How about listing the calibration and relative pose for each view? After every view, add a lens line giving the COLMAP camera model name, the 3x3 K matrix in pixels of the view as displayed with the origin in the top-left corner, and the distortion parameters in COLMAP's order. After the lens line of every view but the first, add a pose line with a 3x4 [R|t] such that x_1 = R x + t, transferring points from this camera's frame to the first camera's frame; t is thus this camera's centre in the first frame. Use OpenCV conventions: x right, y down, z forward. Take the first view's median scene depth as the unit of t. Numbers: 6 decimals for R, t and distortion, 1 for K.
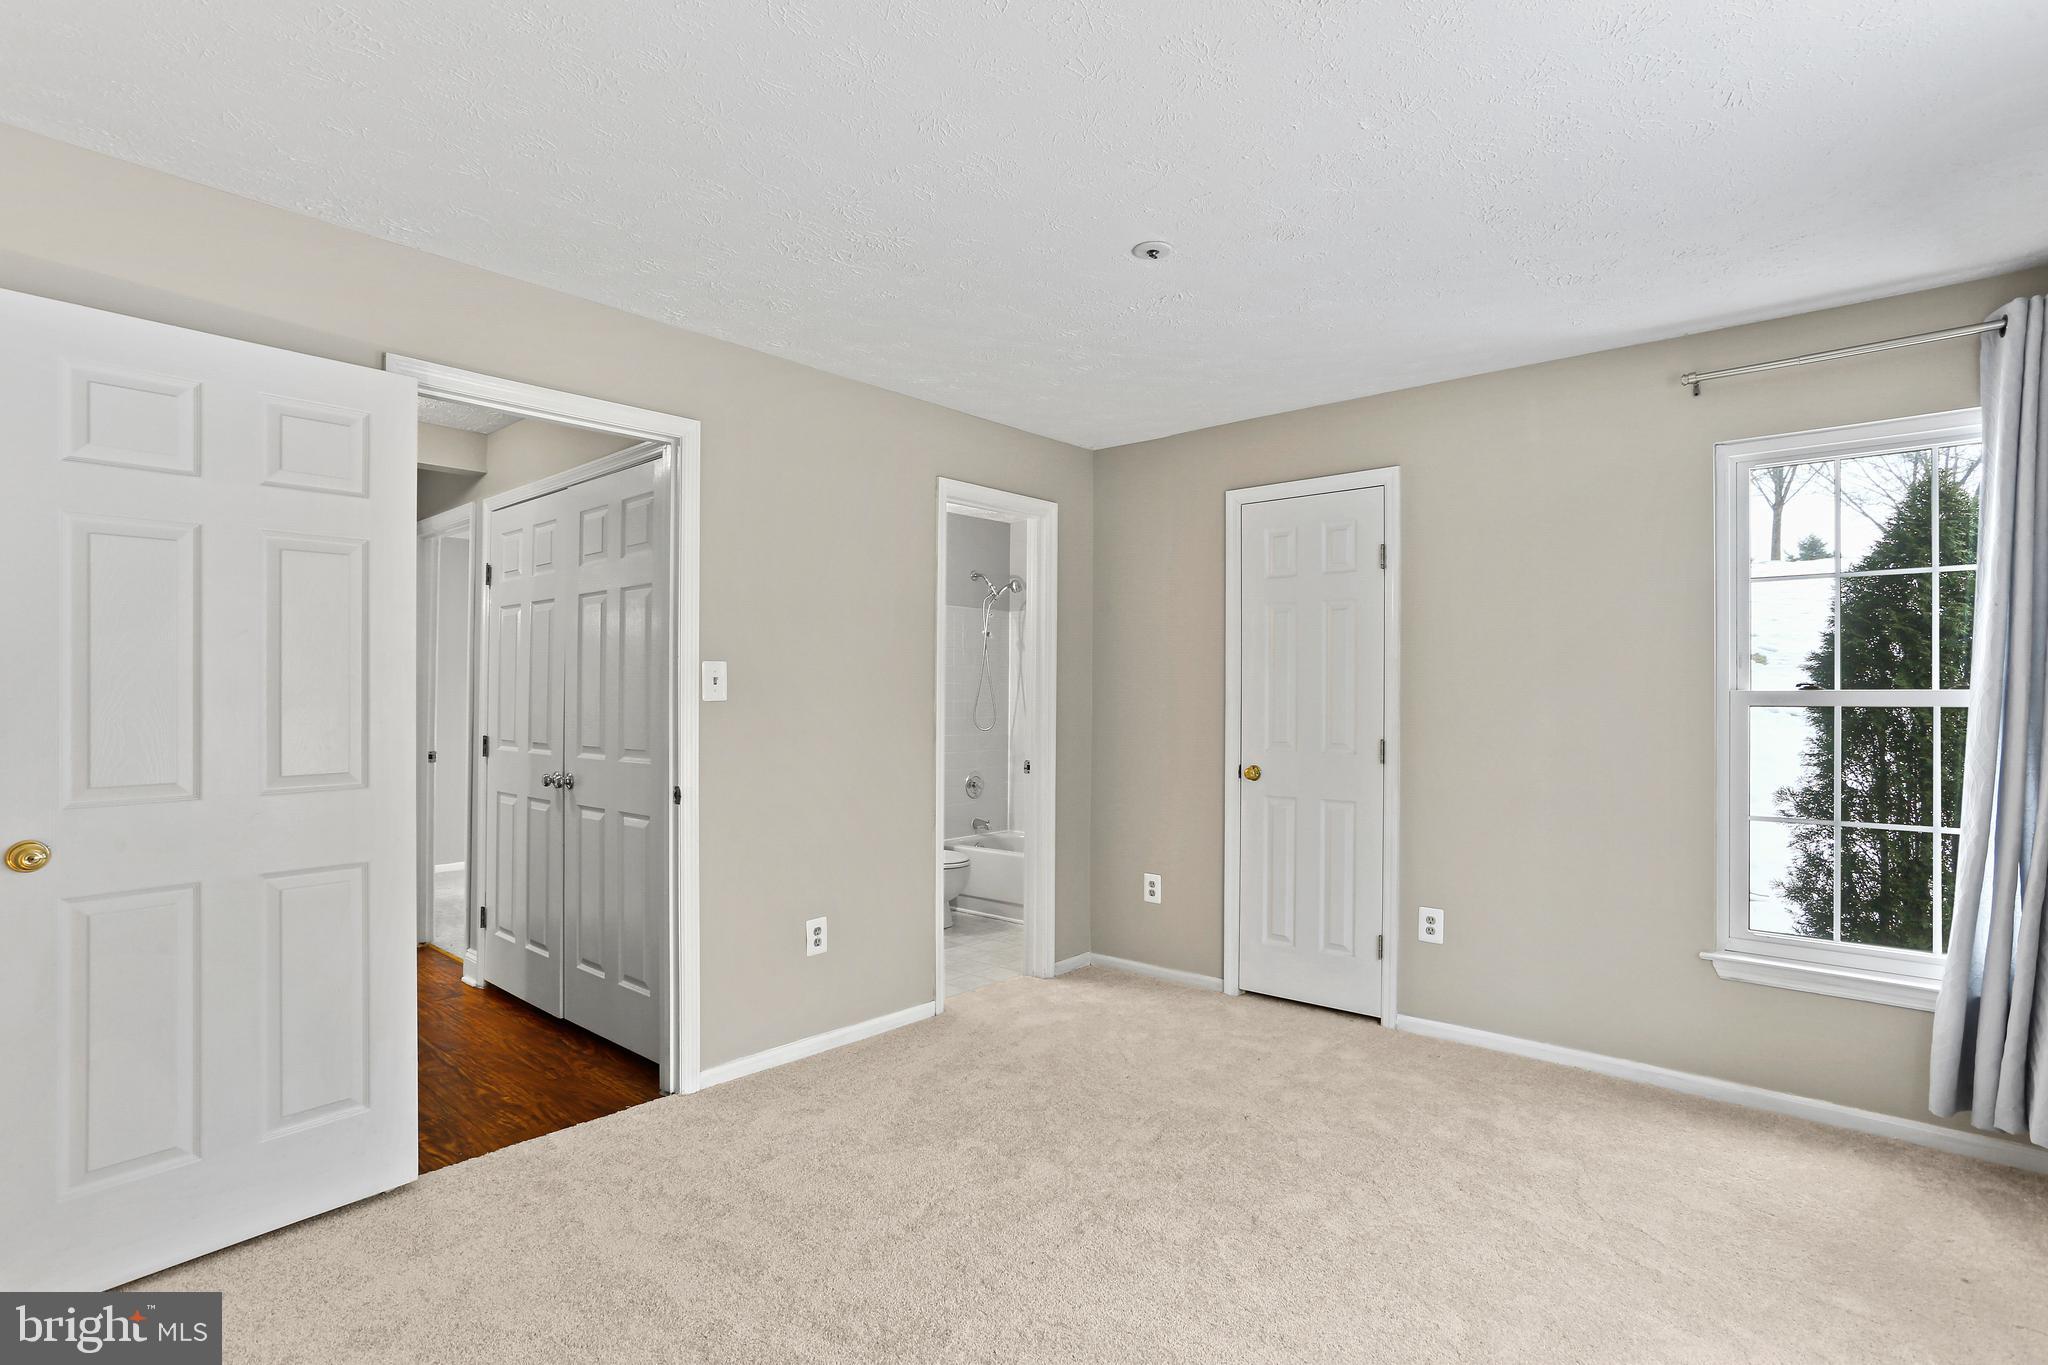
lens RADIAL K [[996.6, 0, 1011.1], [0, 996.6, 675.6], [0, 0, 1]] dist [-0.036333, 0.019336]
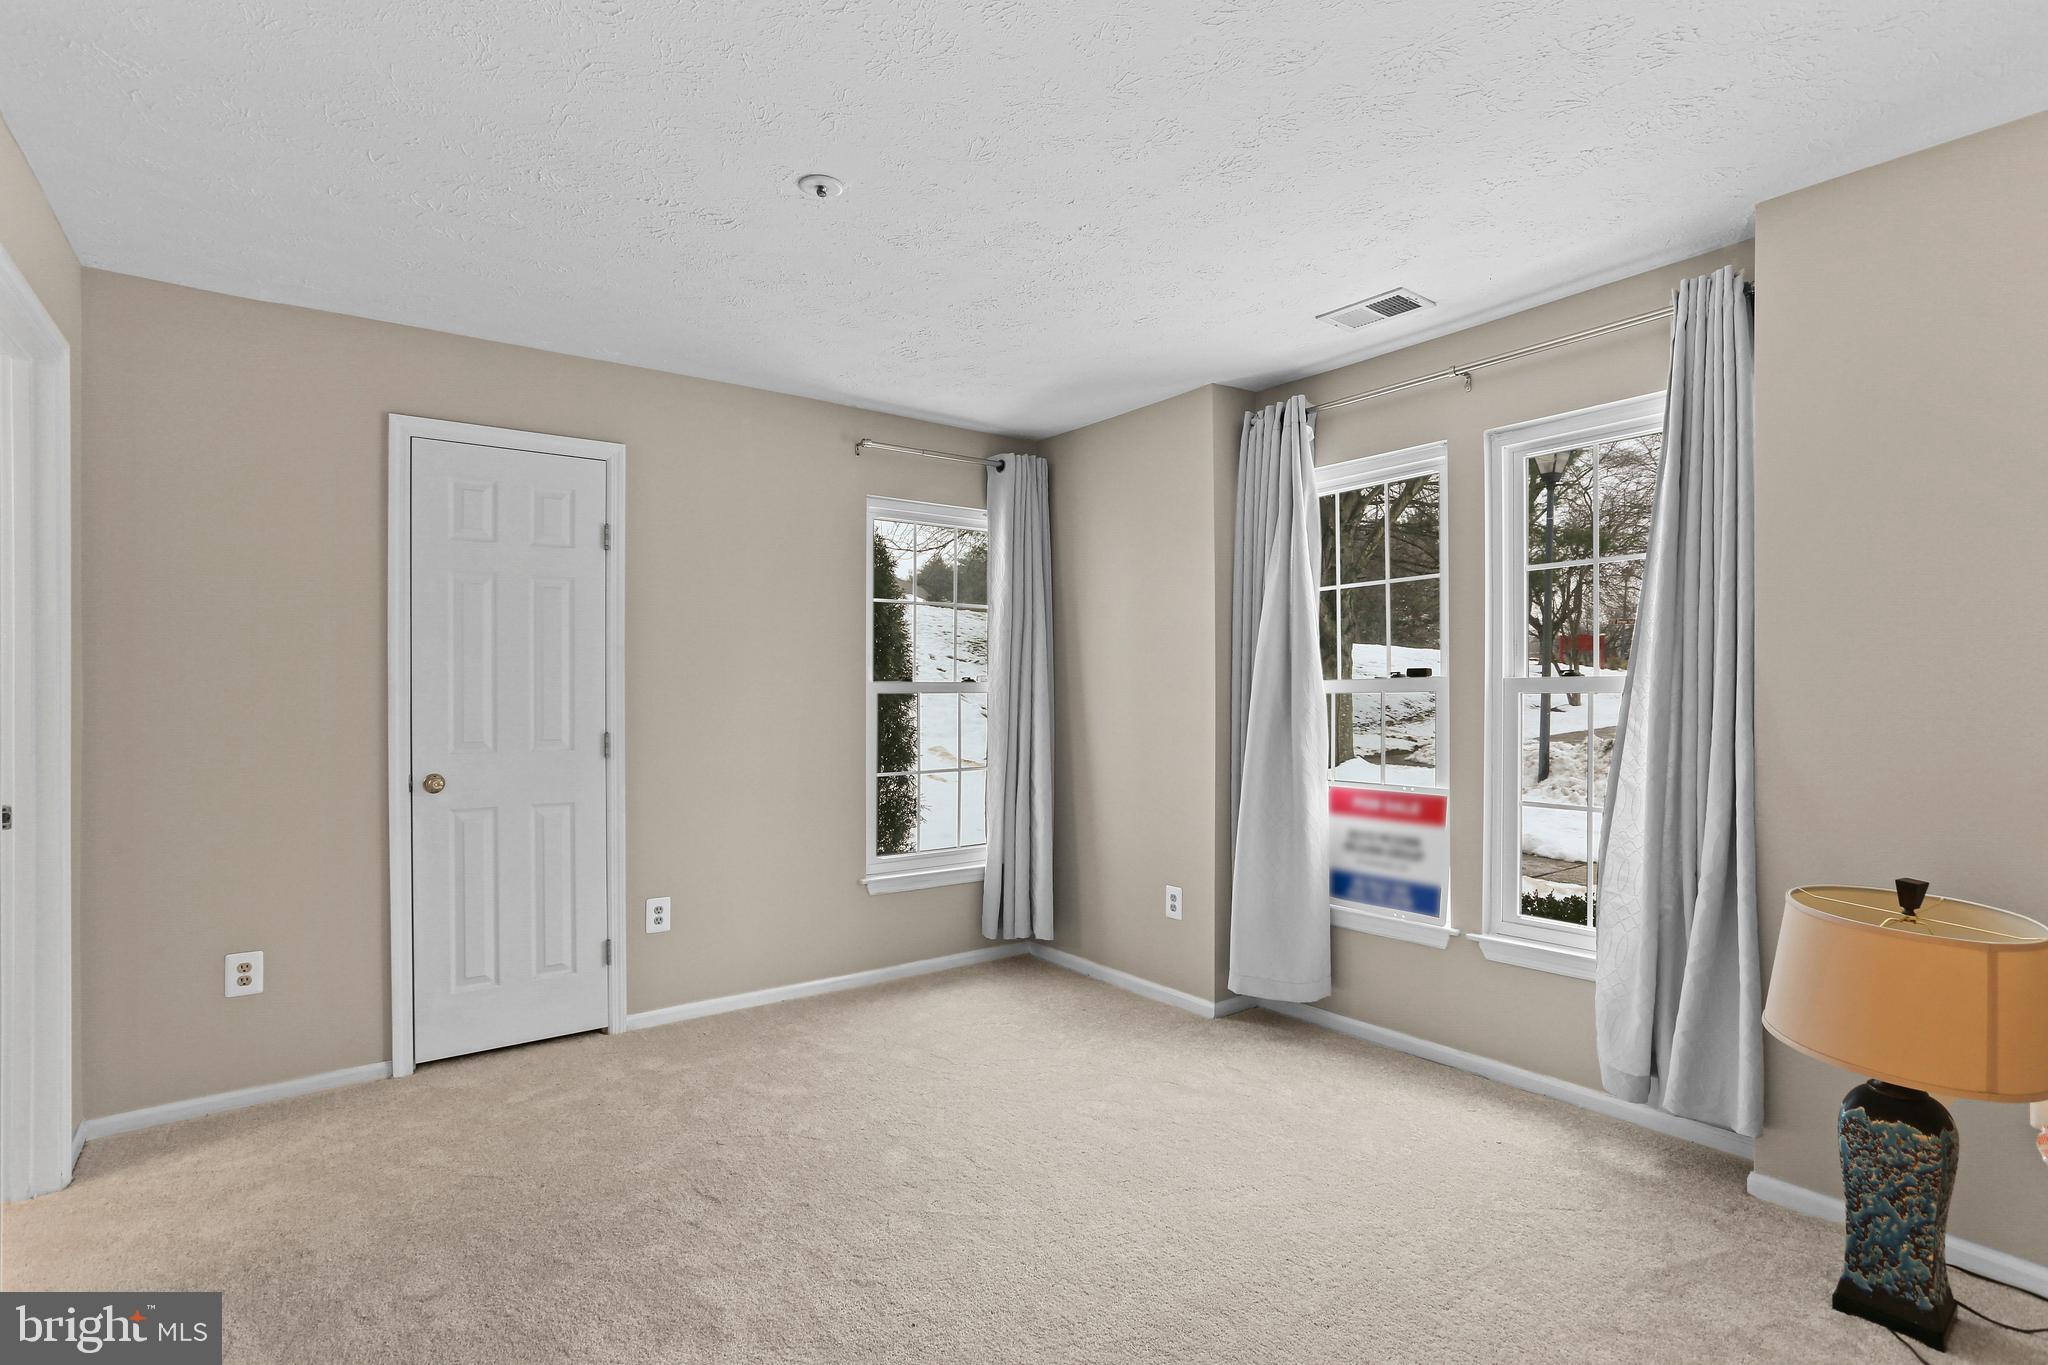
lens RADIAL K [[996.6, 0, 1041.2], [0, 996.6, 696.4], [0, 0, 1]] dist [-0.036333, 0.019336]
pose [[0.207523, -0.012160, 0.978154, -0.473608], [-0.017563, 0.999715, 0.016154, 0.008460], [-0.978072, -0.020532, 0.207251, 0.418389]]
